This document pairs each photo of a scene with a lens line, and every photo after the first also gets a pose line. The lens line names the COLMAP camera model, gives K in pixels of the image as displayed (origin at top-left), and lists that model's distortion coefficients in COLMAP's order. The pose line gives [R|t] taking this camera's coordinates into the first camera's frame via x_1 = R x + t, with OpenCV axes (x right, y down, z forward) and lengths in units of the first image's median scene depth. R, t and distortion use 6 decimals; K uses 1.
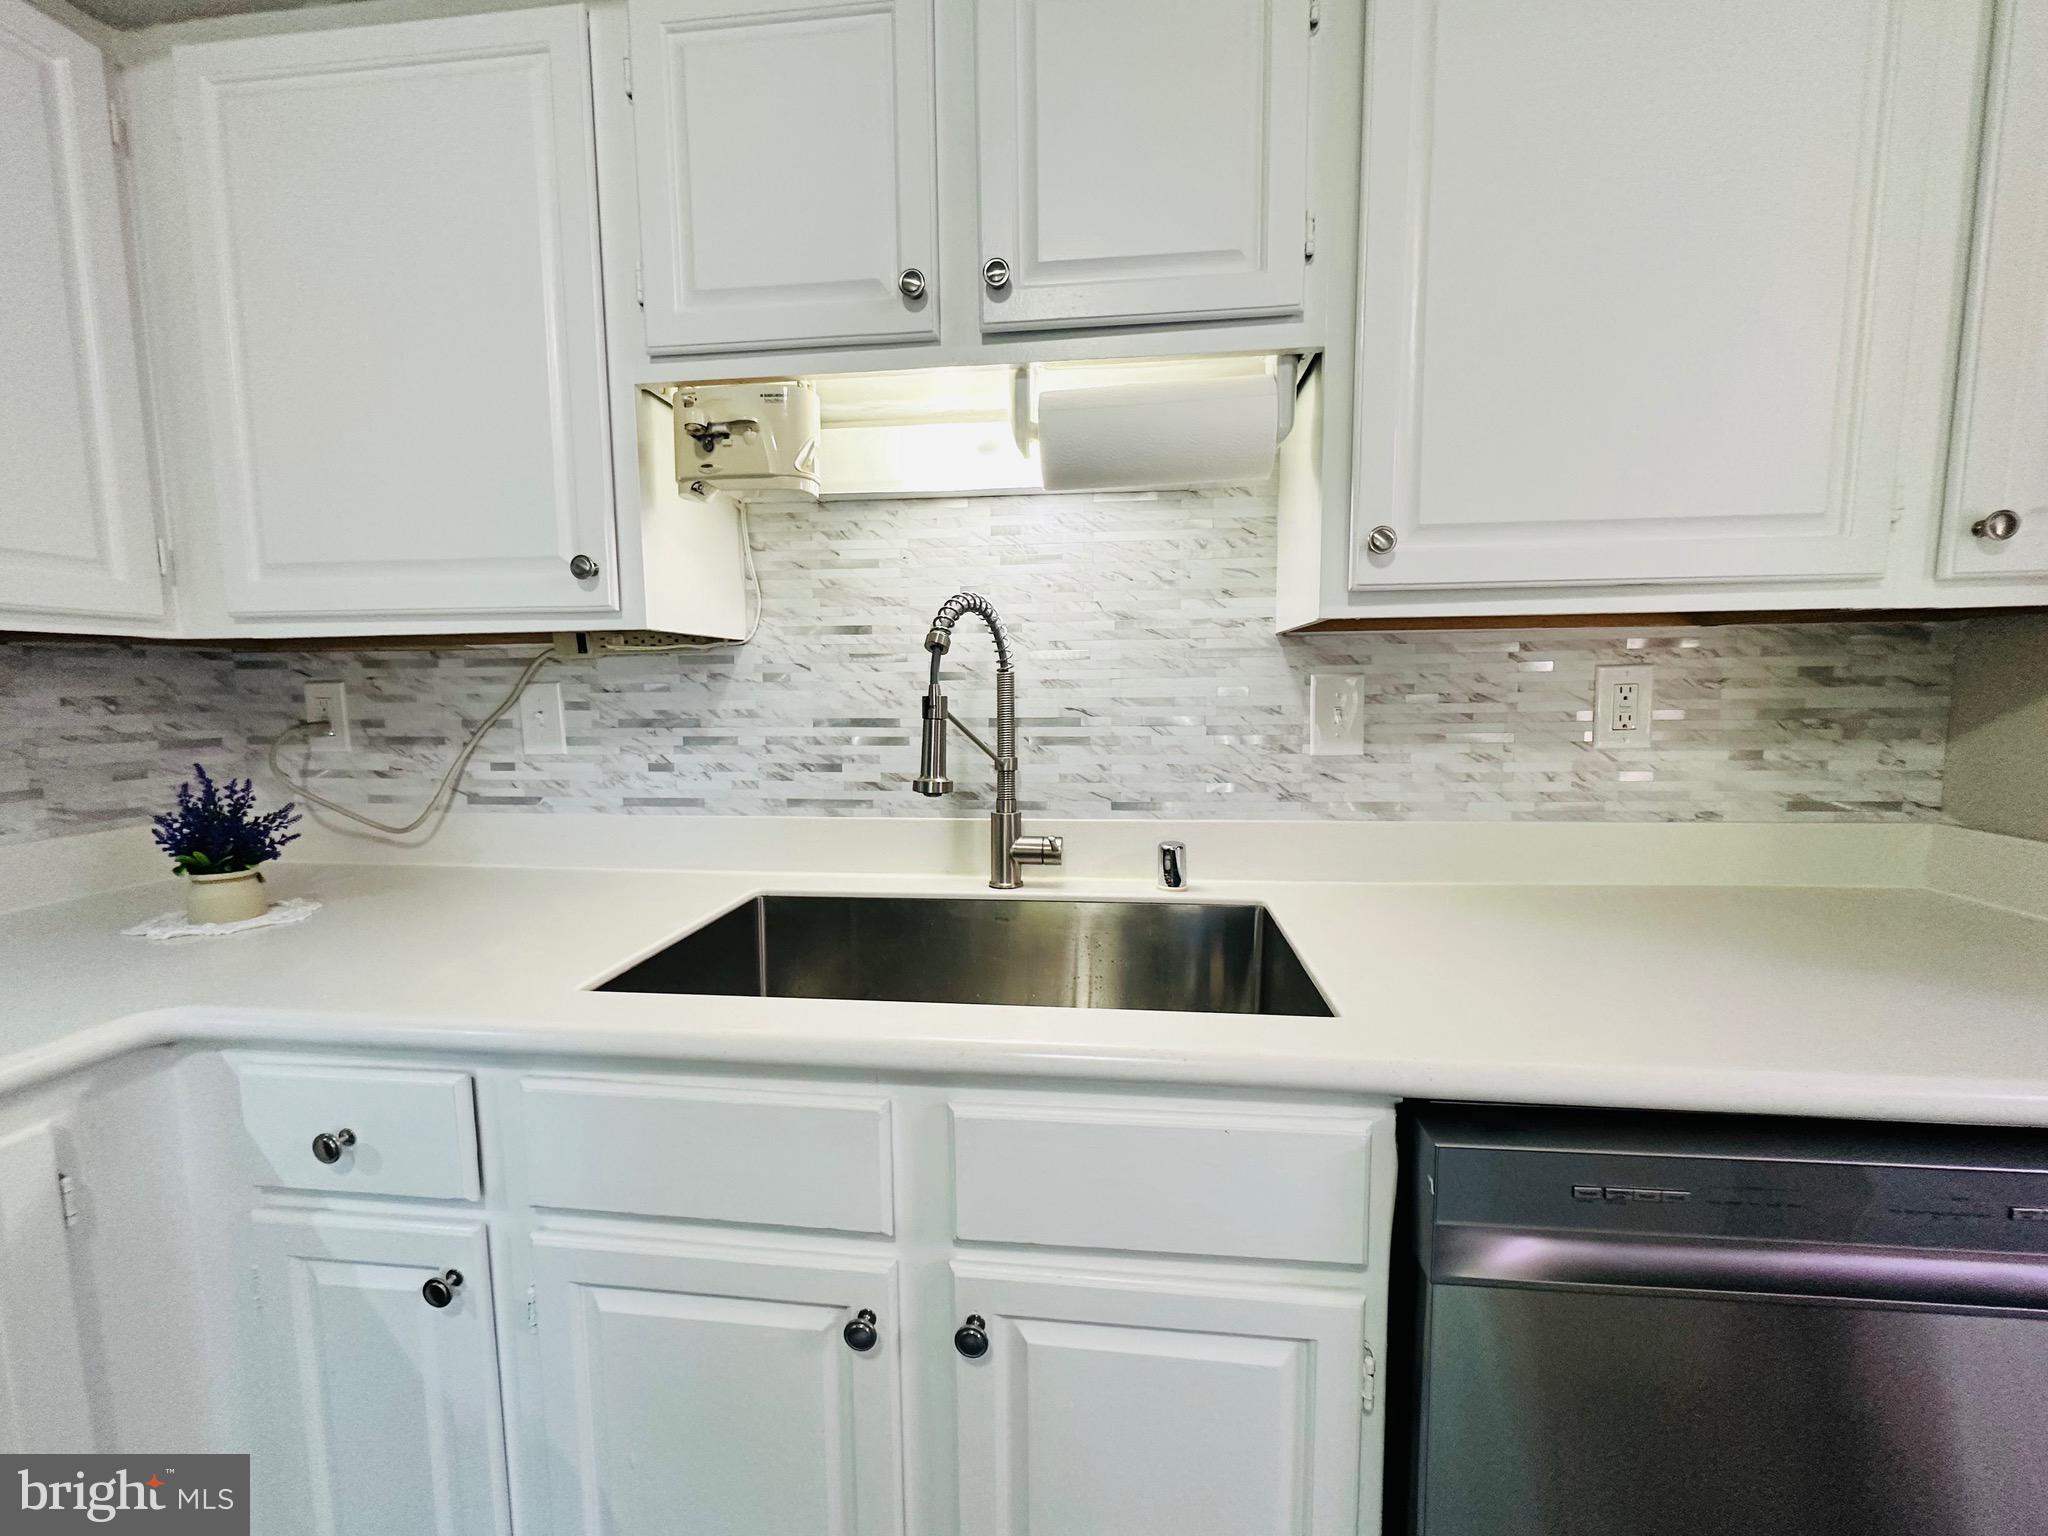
lens RADIAL K [[817.5, 0, 1026.2], [0, 817.5, 771.3], [0, 0, 1]] dist [-0.002405, 0.000790]
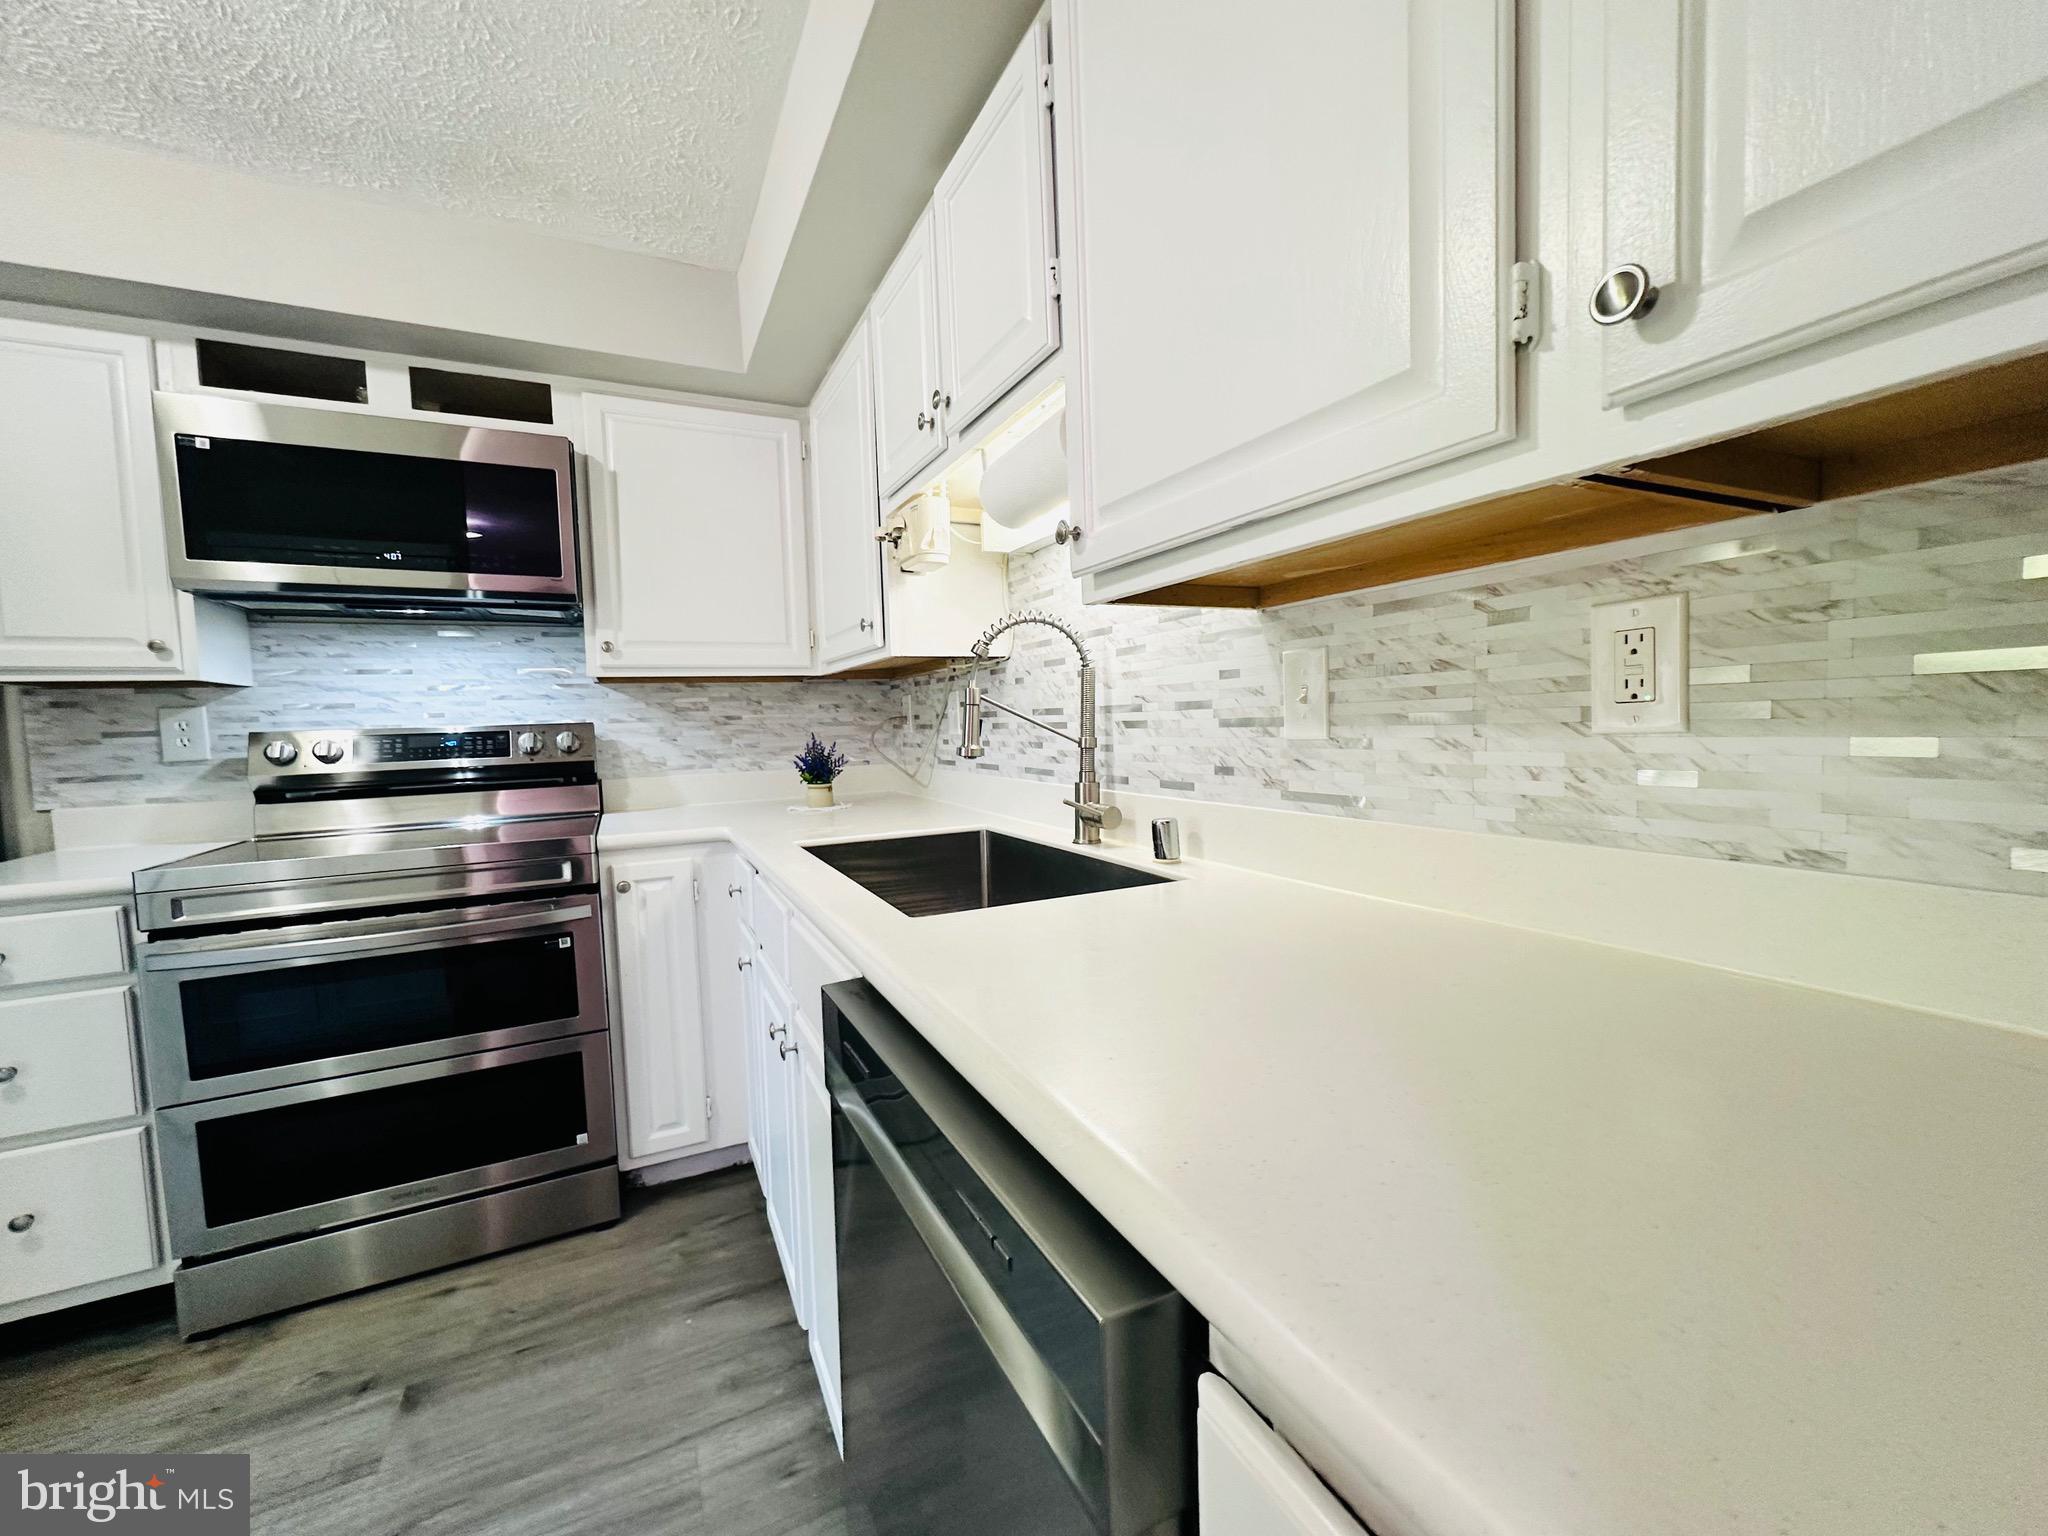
lens RADIAL K [[817.5, 0, 1026.2], [0, 817.5, 771.3], [0, 0, 1]] dist [-0.002405, 0.000790]
pose [[0.545688, 0.046770, -0.836682, 0.960658], [-0.060751, 0.998022, 0.016166, 0.019459], [0.835783, 0.042008, 0.547450, 0.256328]]
